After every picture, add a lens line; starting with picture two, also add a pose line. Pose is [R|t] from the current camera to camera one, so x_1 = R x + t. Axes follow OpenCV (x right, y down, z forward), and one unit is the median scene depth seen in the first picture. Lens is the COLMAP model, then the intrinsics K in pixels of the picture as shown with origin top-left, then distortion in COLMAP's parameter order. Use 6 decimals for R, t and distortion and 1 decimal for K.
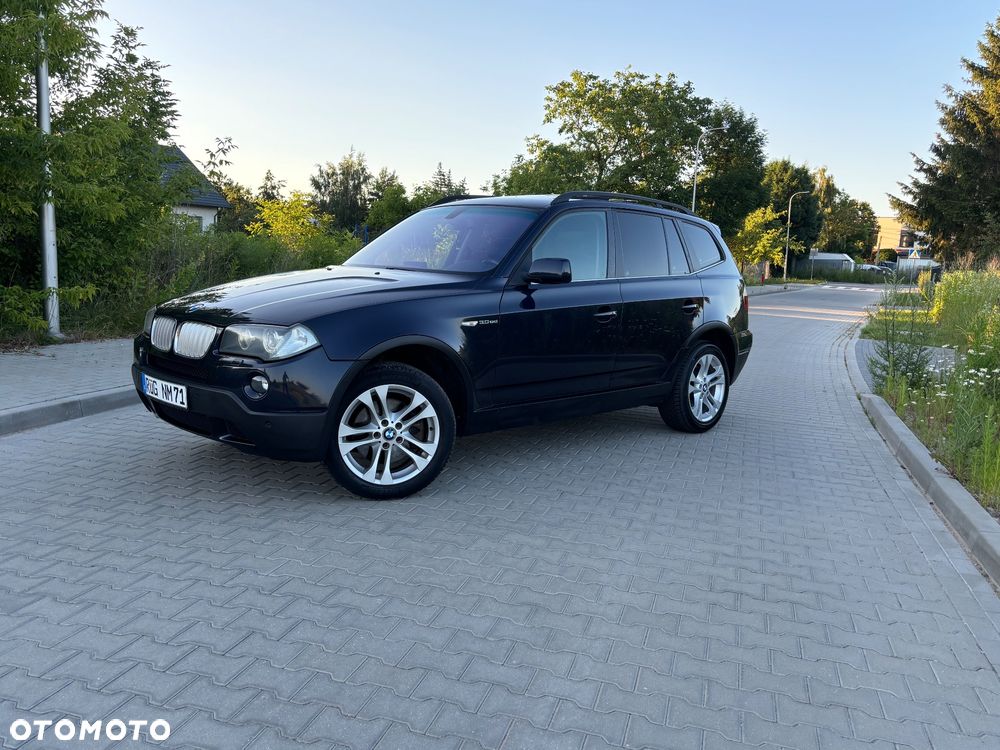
lens RADIAL K [[807.2, 0, 498.4], [0, 807.2, 360.7], [0, 0, 1]] dist [0.021623, -0.002826]
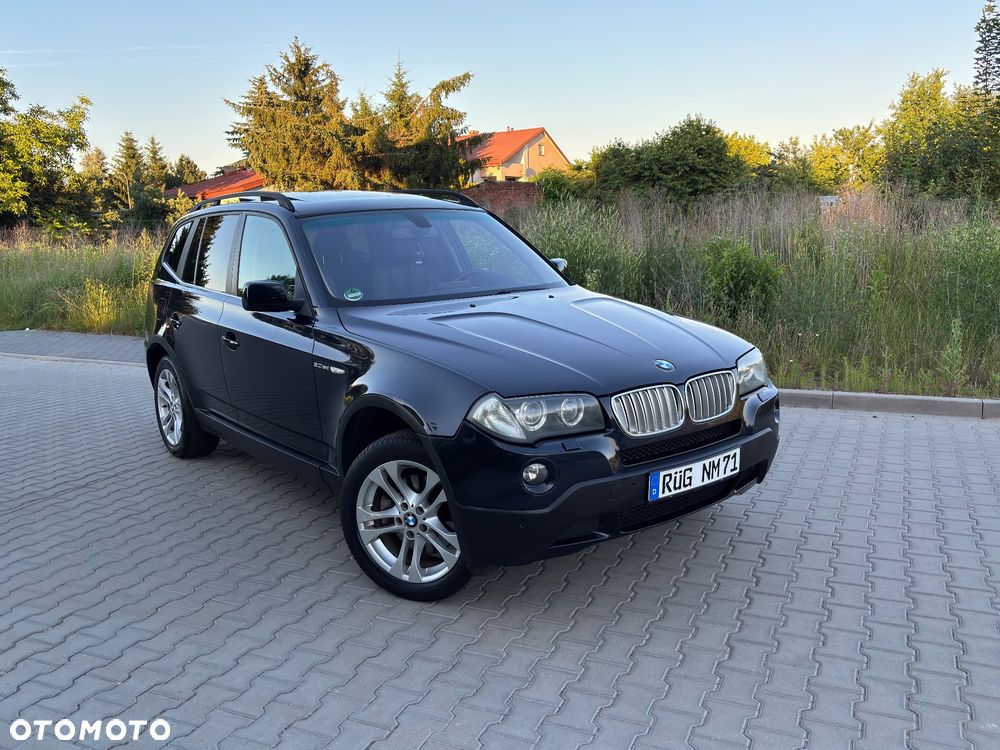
lens RADIAL K [[850.7, 0, 501.4], [0, 850.7, 393.7], [0, 0, 1]] dist [0.032982, -0.016870]
pose [[0.140036, -0.242291, 0.960044, -0.940708], [0.165907, 0.961632, 0.218492, -0.191631], [-0.976148, 0.128681, 0.174861, 0.807257]]
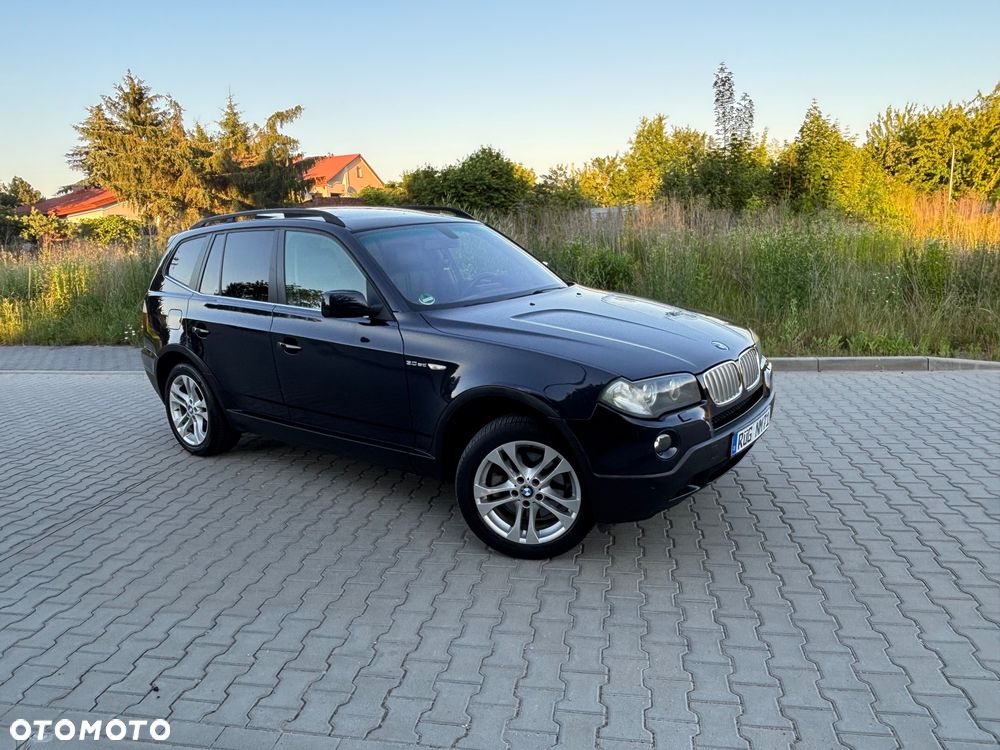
lens RADIAL K [[696.1, 0, 499.3], [0, 696.1, 374.2], [0, 0, 1]] dist [0.035812, -0.058508]
pose [[-0.109910, -0.247387, 0.962663, -0.915425], [0.170070, 0.949566, 0.263439, -0.234867], [-0.979283, 0.192674, -0.062294, 1.048993]]
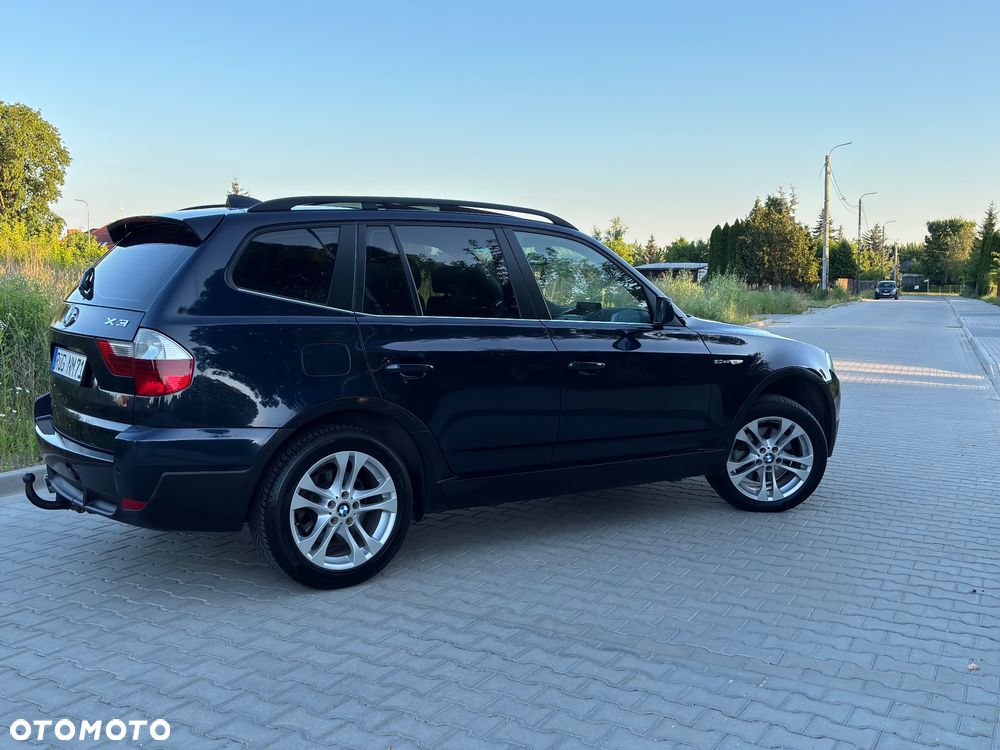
lens RADIAL K [[1054.0, 0, 487.1], [0, 1054.0, 395.6], [0, 0, 1]] dist [0.078954, -0.157895]
pose [[-0.982389, -0.078277, 0.169661, -0.201248], [-0.033279, 0.966799, 0.253363, -0.321657], [-0.183861, 0.243255, -0.952377, 2.208261]]
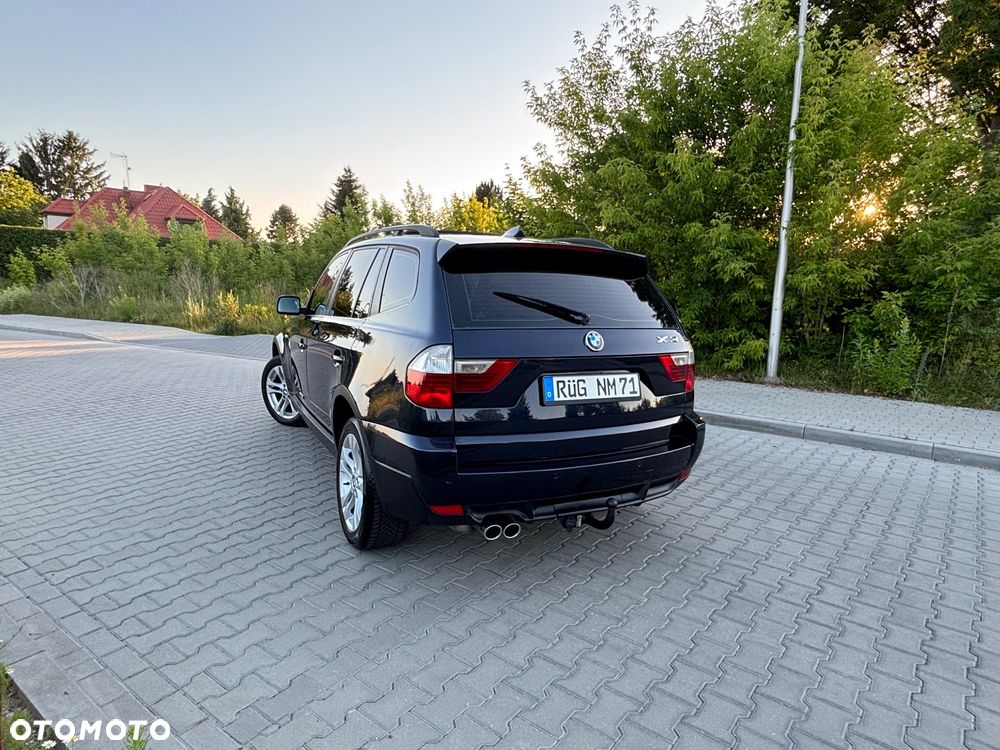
lens RADIAL K [[585.6, 0, 497.6], [0, 585.6, 375.3], [0, 0, 1]] dist [0.007655, -0.015366]
pose [[-0.325745, 0.091820, -0.940988, 0.810727], [-0.165570, 0.974353, 0.152392, -0.182601], [0.930847, 0.205441, -0.302188, 1.485577]]
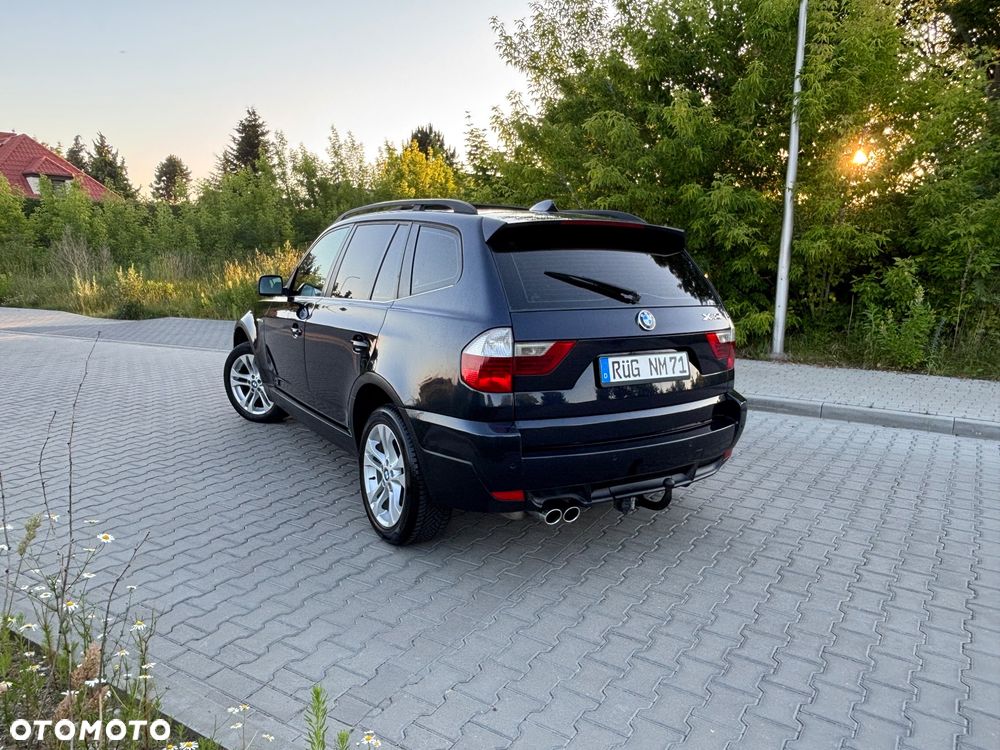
lens RADIAL K [[696.1, 0, 499.3], [0, 696.1, 374.2], [0, 0, 1]] dist [0.035812, -0.058508]
pose [[-0.241837, 0.120254, -0.962836, 0.913880], [-0.152460, 0.975256, 0.160099, -0.179557], [0.958265, 0.185512, -0.217519, 1.421792]]
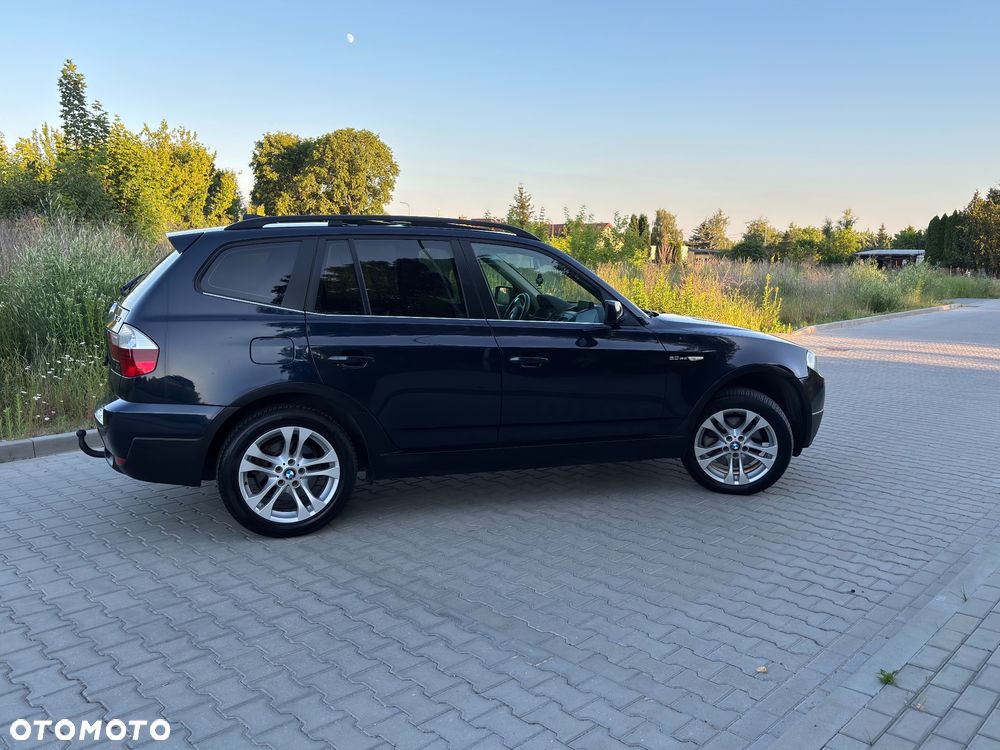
lens RADIAL K [[850.7, 0, 501.4], [0, 850.7, 393.7], [0, 0, 1]] dist [0.032982, -0.016870]
pose [[-0.901079, -0.127782, 0.414401, -0.484495], [0.002179, 0.954255, 0.298985, -0.340313], [-0.433649, 0.270312, -0.859581, 2.047160]]
